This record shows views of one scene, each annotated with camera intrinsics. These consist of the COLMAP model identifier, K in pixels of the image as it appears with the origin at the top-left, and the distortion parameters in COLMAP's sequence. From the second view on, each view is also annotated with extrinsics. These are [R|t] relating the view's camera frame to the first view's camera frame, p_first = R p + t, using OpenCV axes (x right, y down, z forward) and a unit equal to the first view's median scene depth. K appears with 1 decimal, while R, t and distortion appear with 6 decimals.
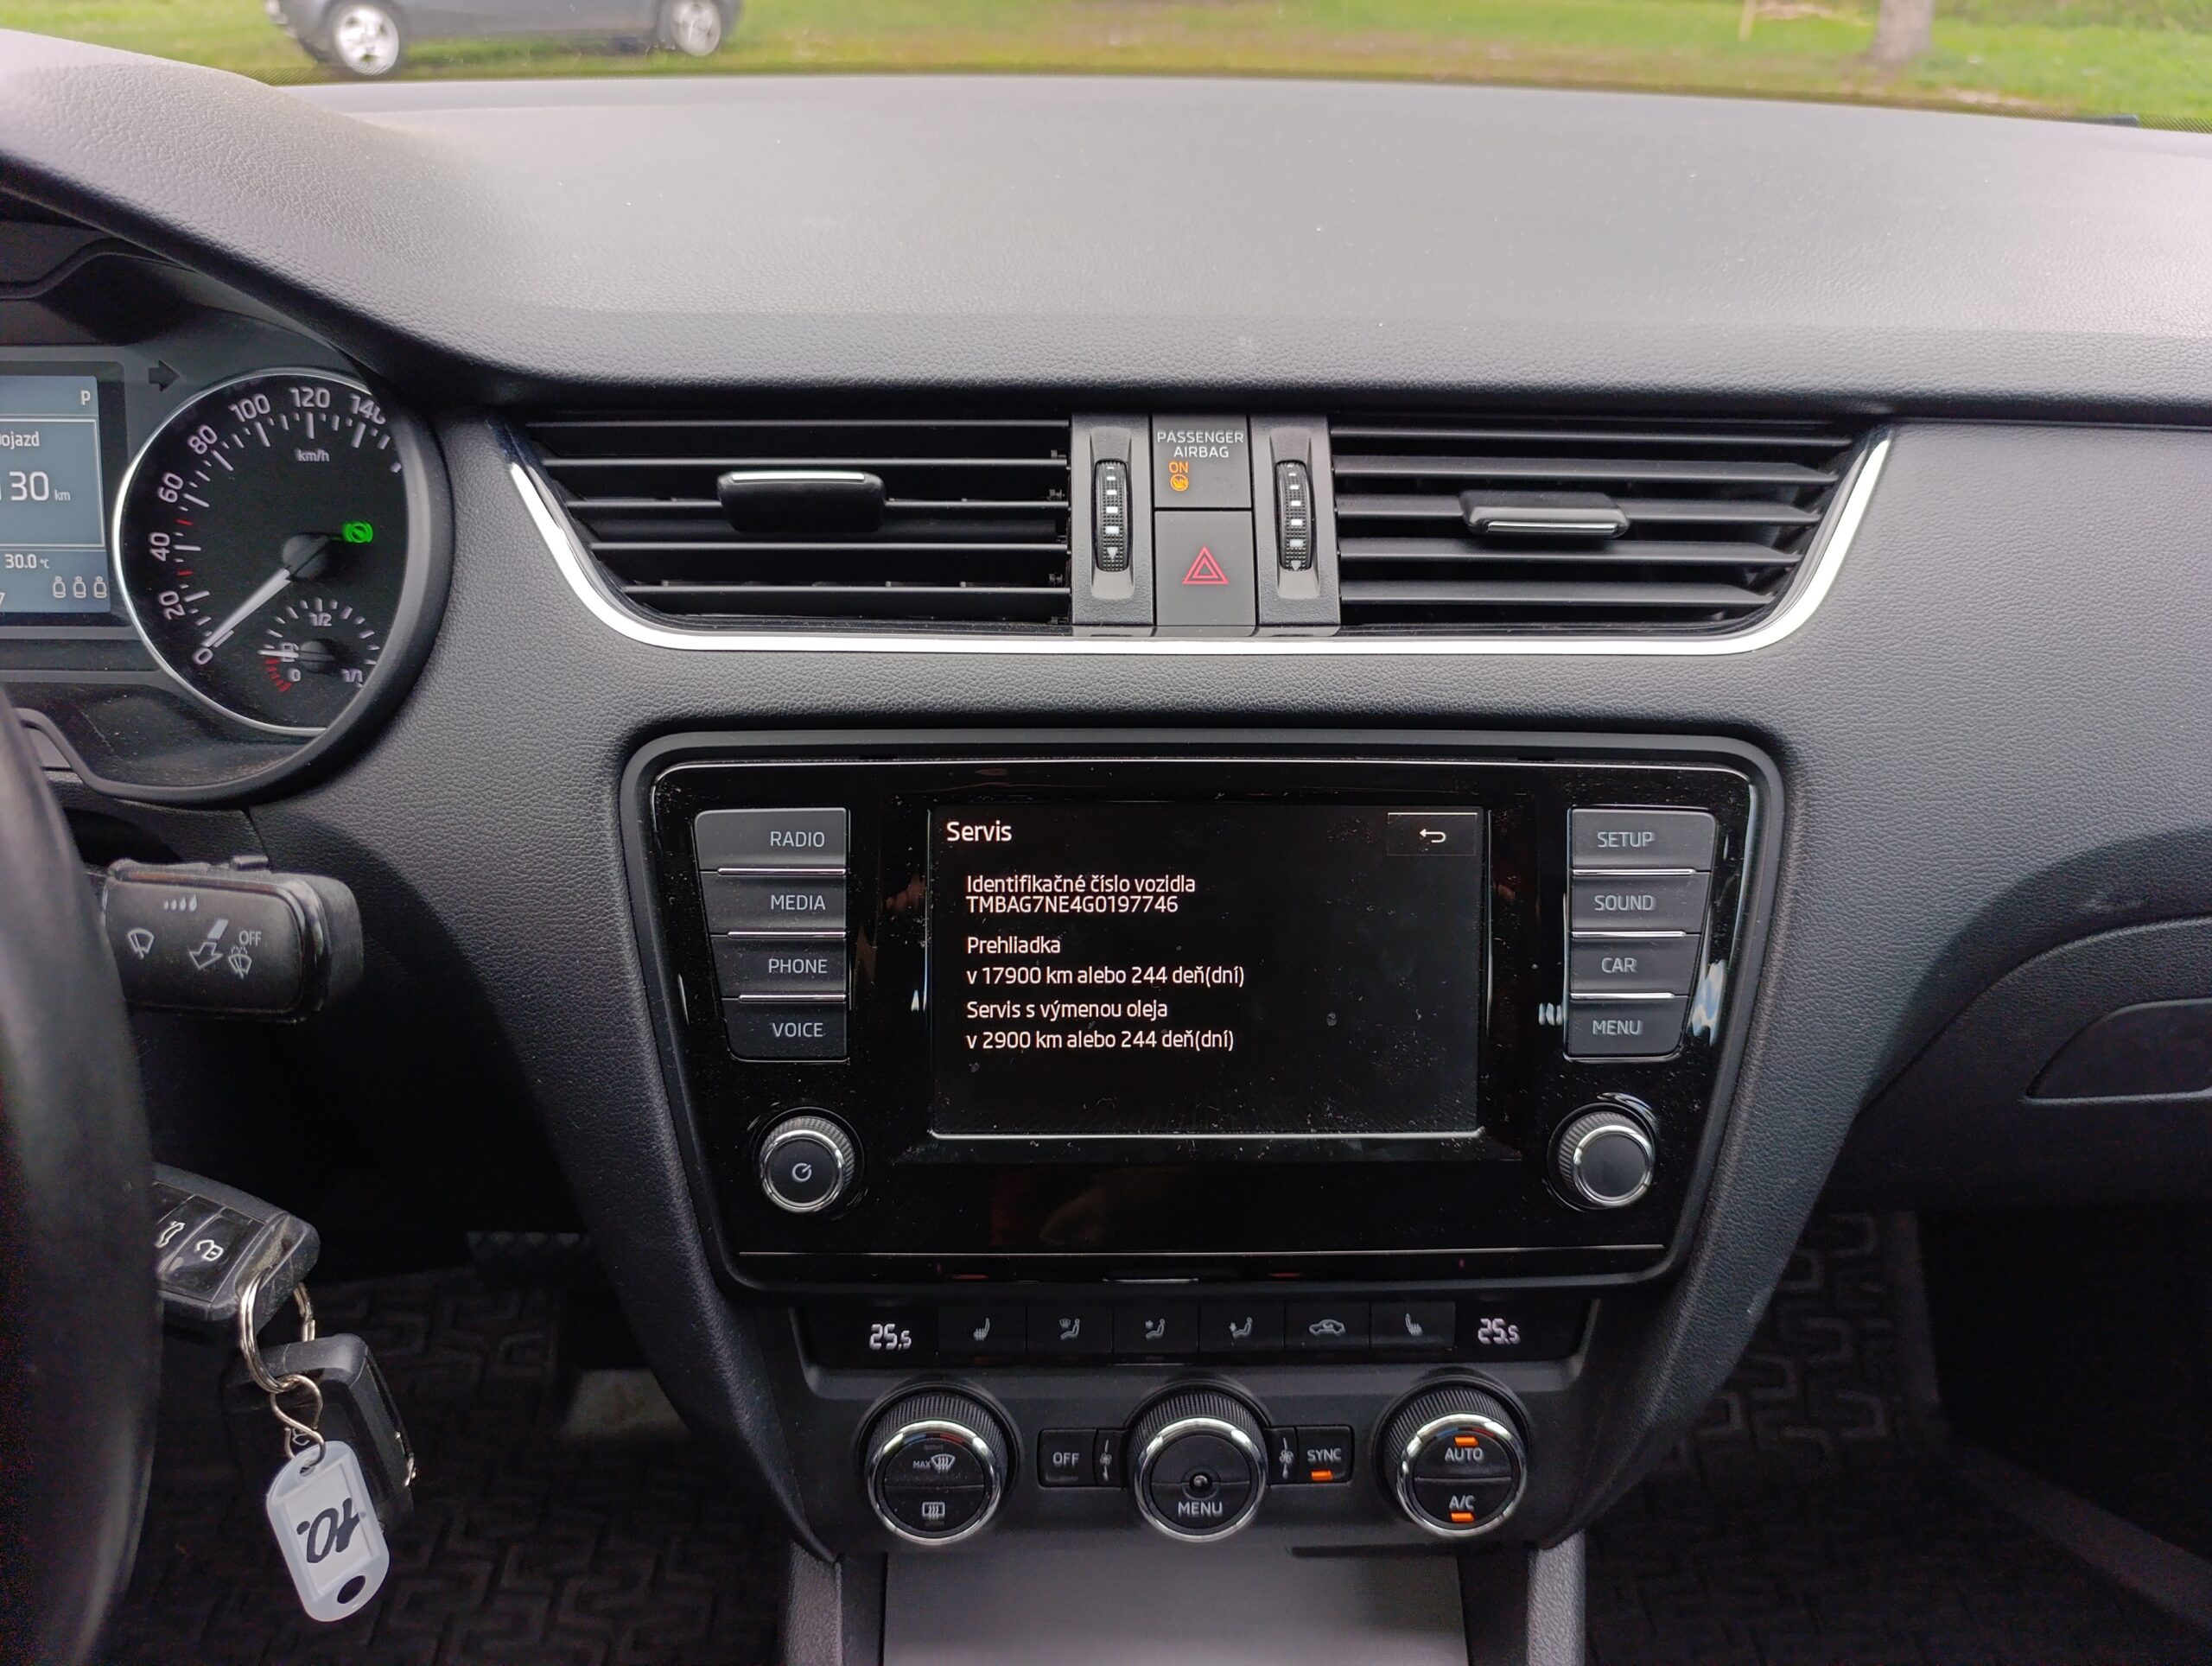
lens RADIAL K [[1498.8, 0, 1110.4], [0, 1498.8, 834.6], [0, 0, 1]] dist [0.023352, -0.035467]
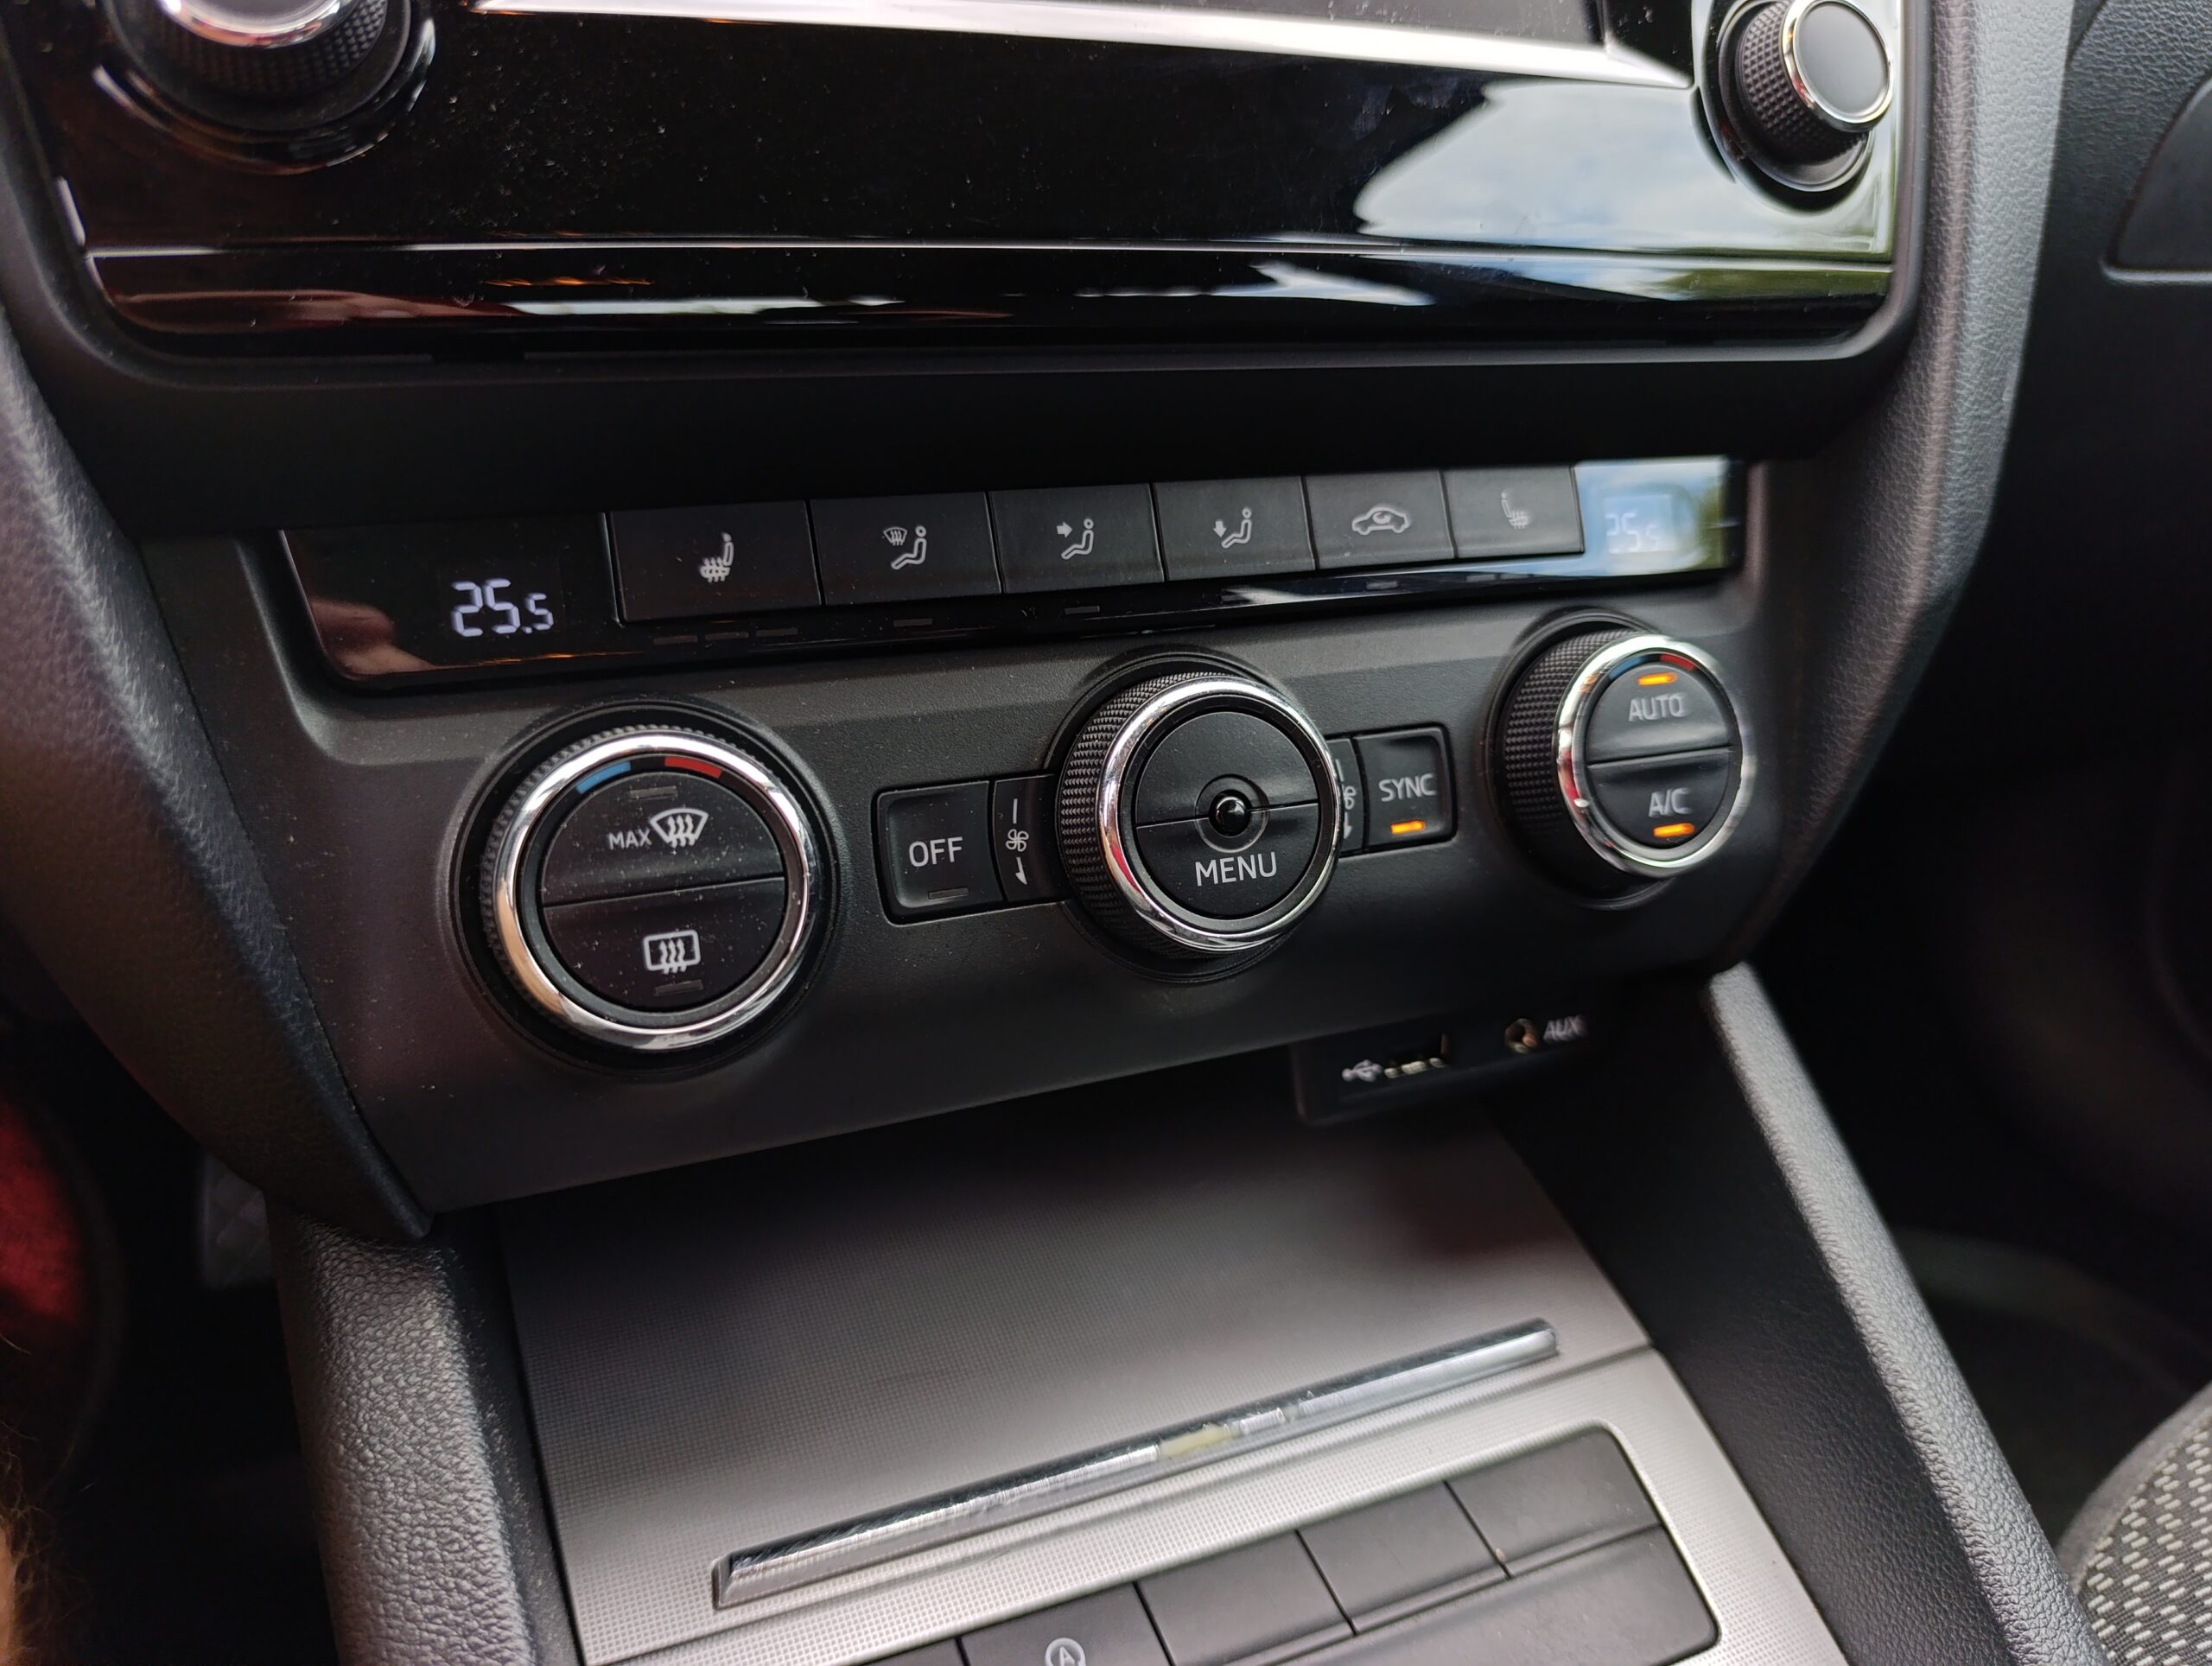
lens RADIAL K [[1617.6, 0, 1106.0], [0, 1617.6, 833.0], [0, 0, 1]] dist [-0.023993, -0.009049]
pose [[0.931488, -0.135224, 0.337706, -0.154936], [0.179303, 0.978409, -0.102795, 0.492260], [-0.316515, 0.156304, 0.935622, 0.540358]]
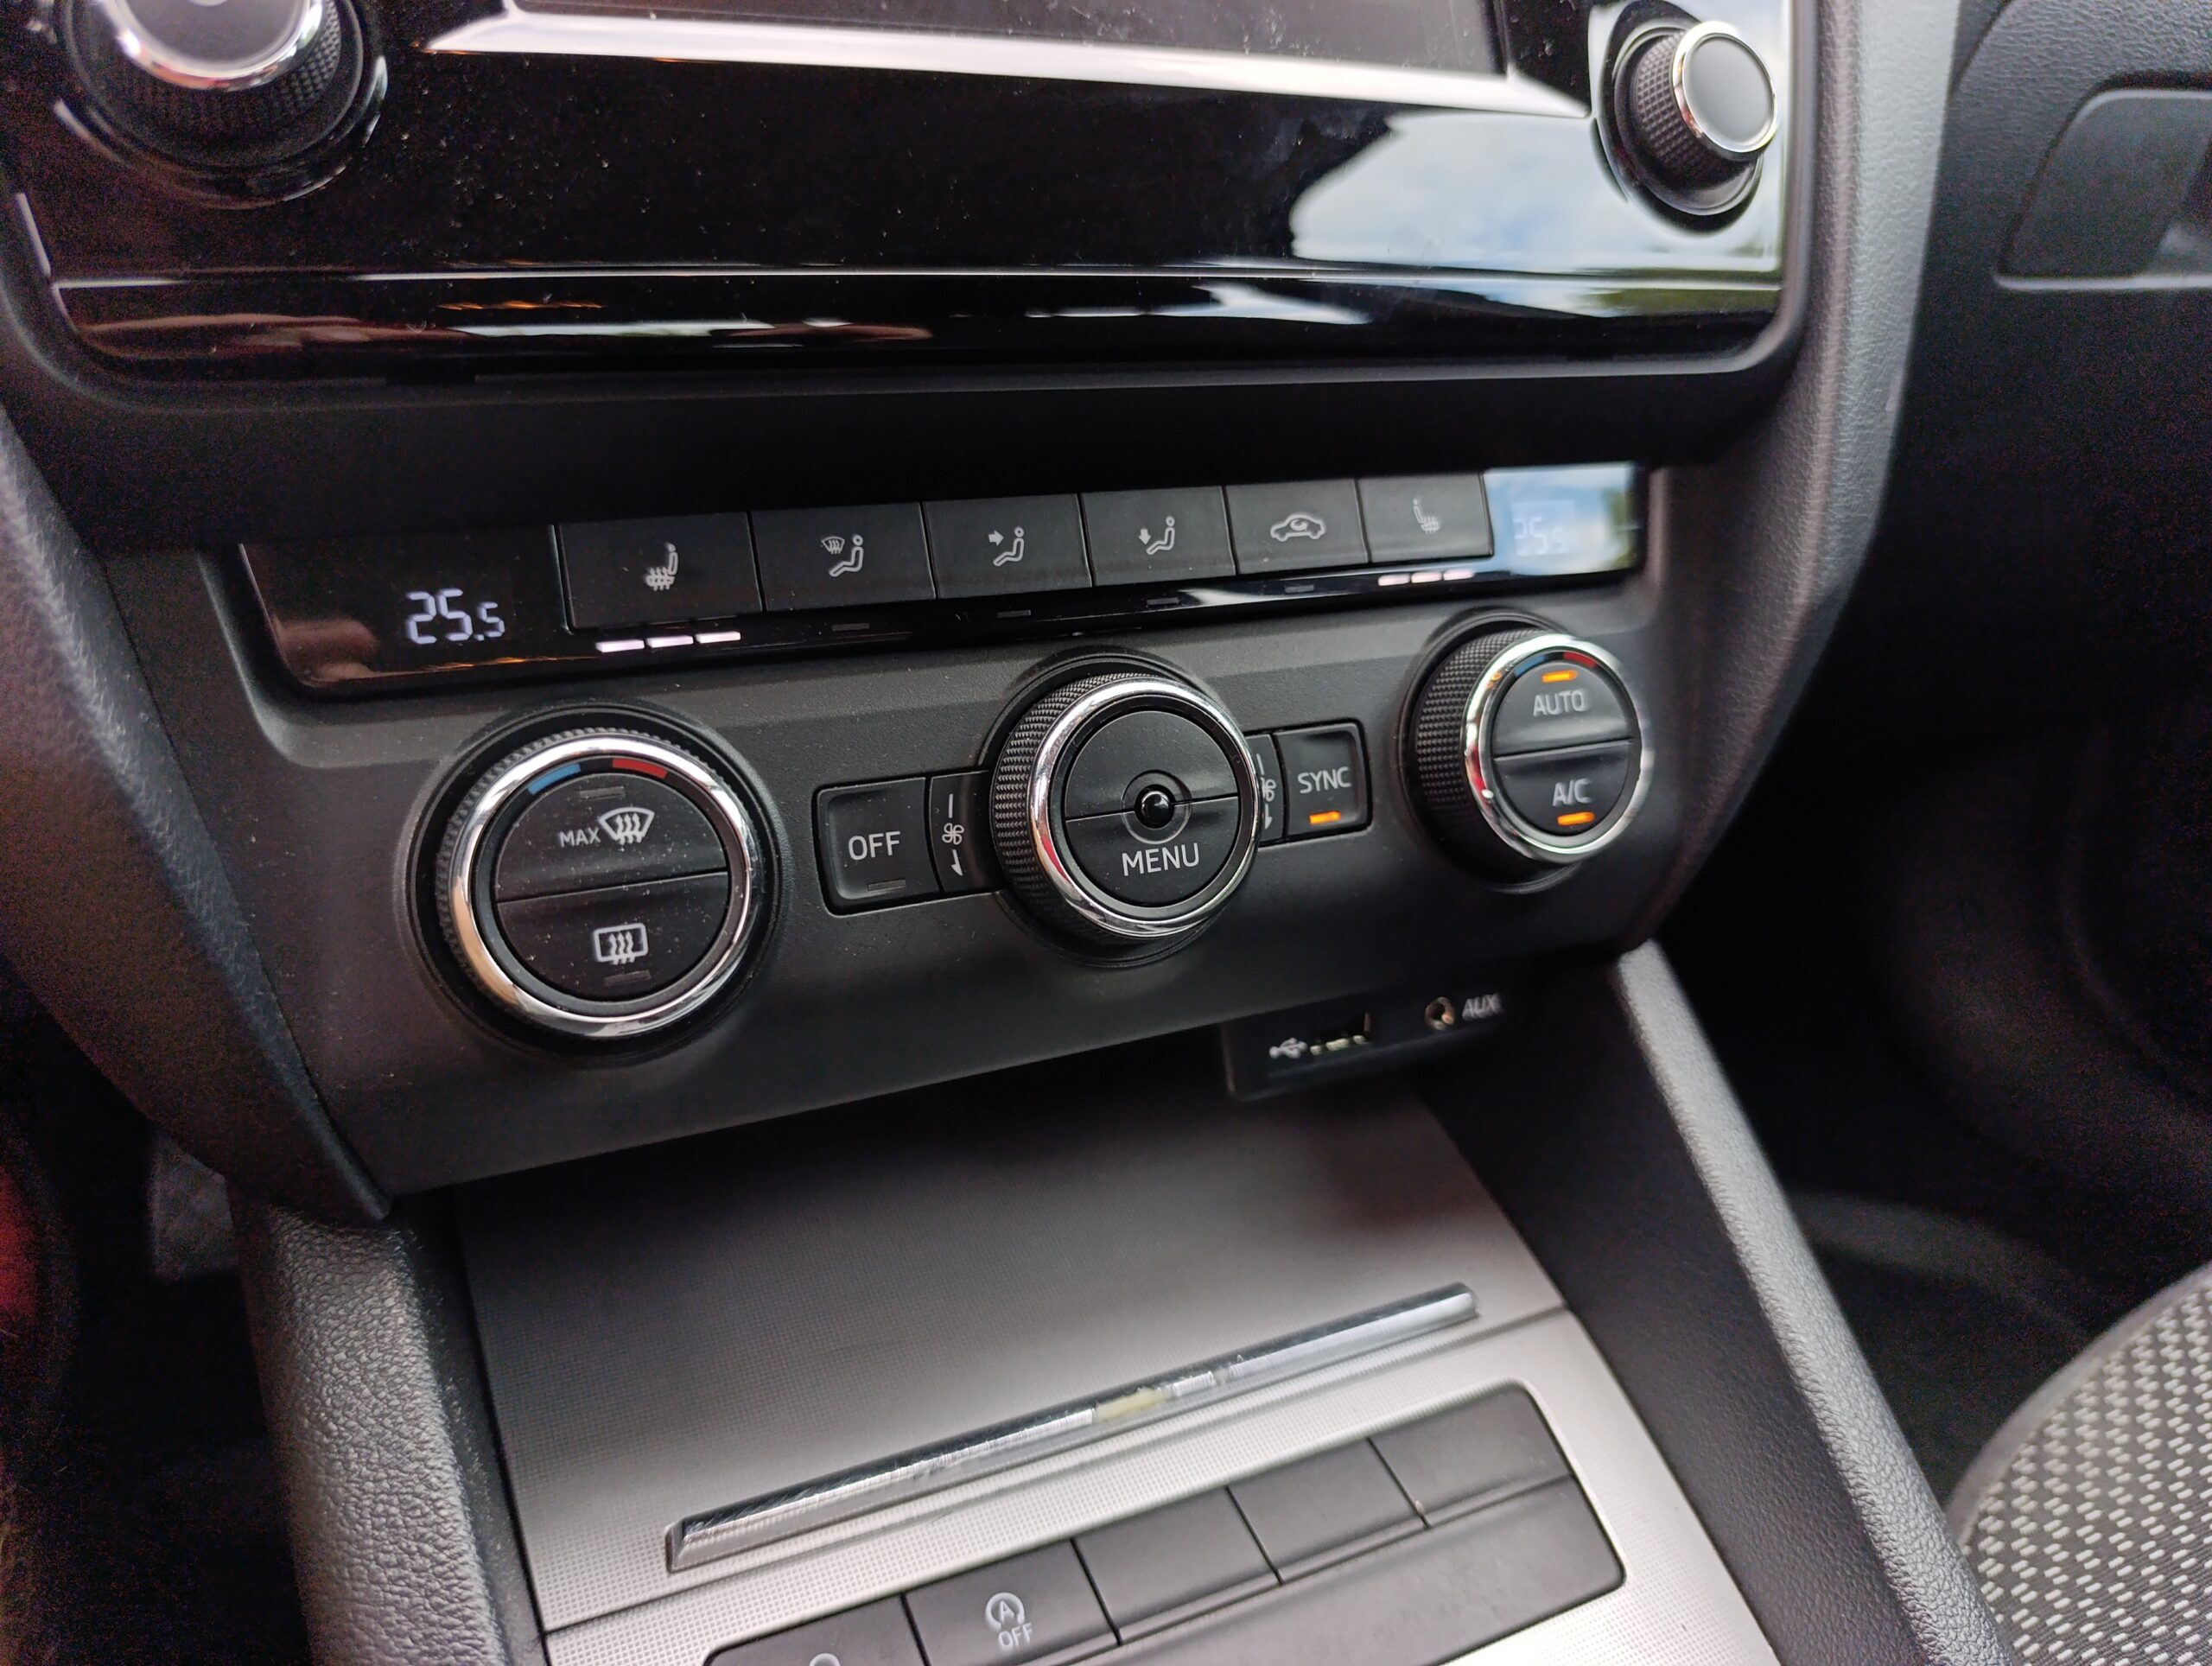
lens RADIAL K [[1609.8, 0, 1119.7], [0, 1609.8, 818.2], [0, 0, 1]] dist [-0.027330, -0.004843]
pose [[0.917931, -0.142156, 0.370398, -0.154990], [0.189407, 0.977361, -0.094291, 0.492788], [-0.348608, 0.156709, 0.924075, 0.512594]]
